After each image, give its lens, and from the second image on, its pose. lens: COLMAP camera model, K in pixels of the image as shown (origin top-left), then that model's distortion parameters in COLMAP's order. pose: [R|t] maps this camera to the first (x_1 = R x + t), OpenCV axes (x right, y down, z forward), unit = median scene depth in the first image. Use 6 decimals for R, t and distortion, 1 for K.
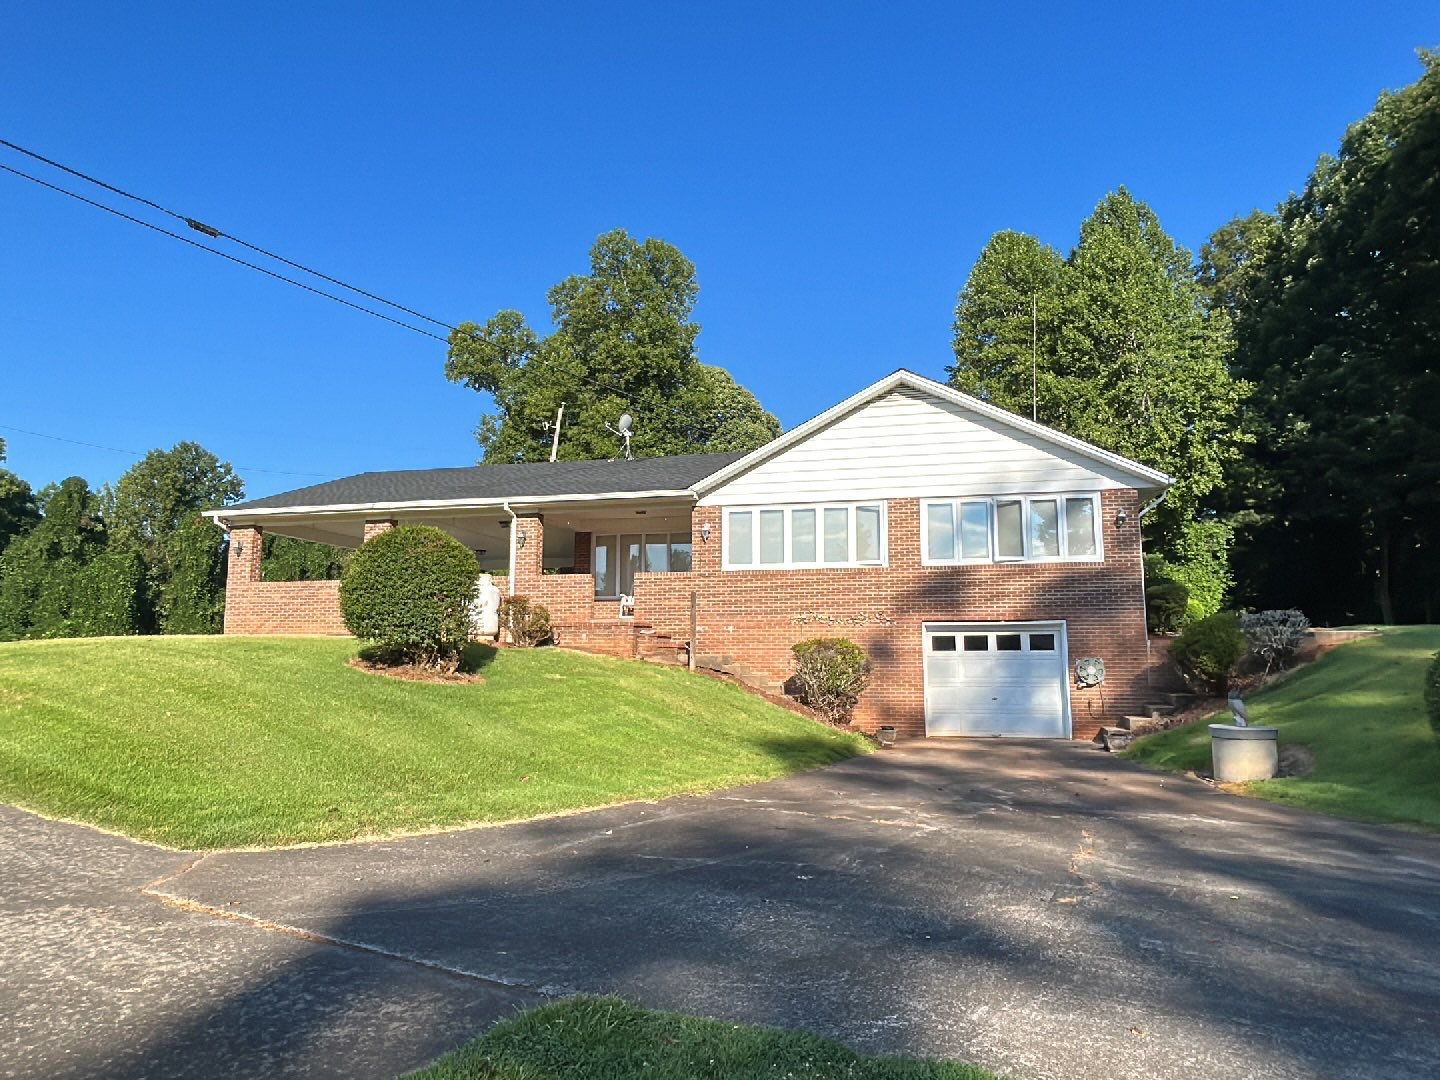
lens RADIAL K [[884.5, 0, 720.0], [0, 884.5, 540.0], [0, 0, 1]] dist [0.006603, -0.002275]
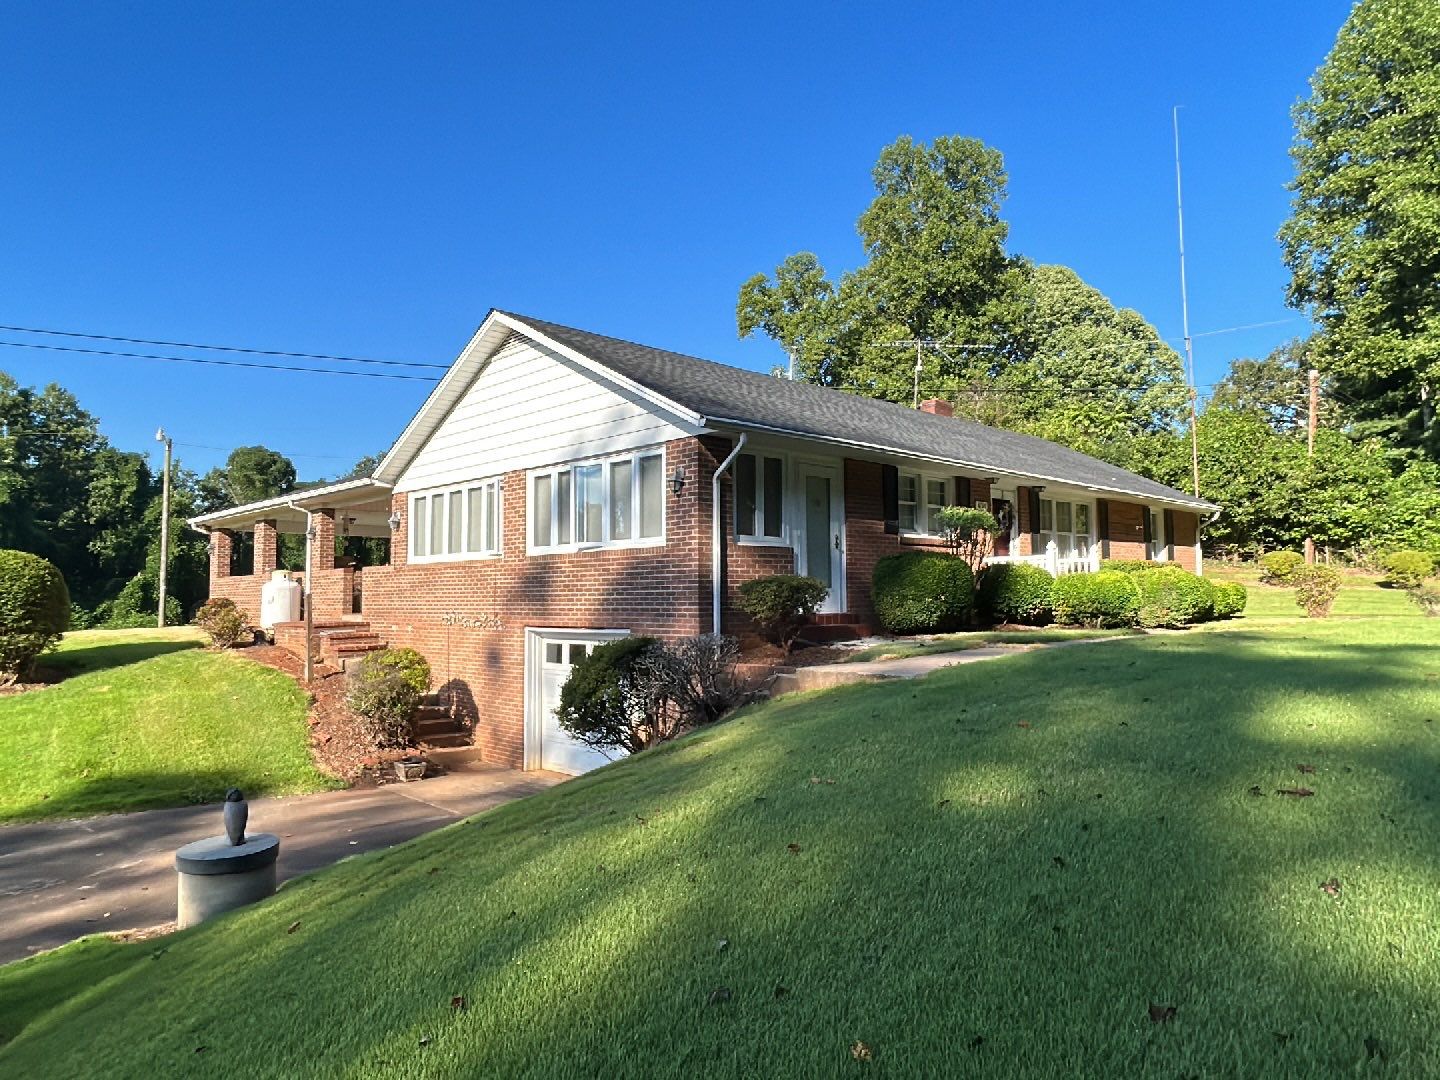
lens RADIAL K [[884.5, 0, 720.0], [0, 884.5, 540.0], [0, 0, 1]] dist [0.006603, -0.002275]
pose [[0.853127, -0.040669, -0.520116, 0.798666], [0.079412, 0.995463, 0.052418, -0.012662], [0.515624, -0.086023, 0.852486, 0.412422]]
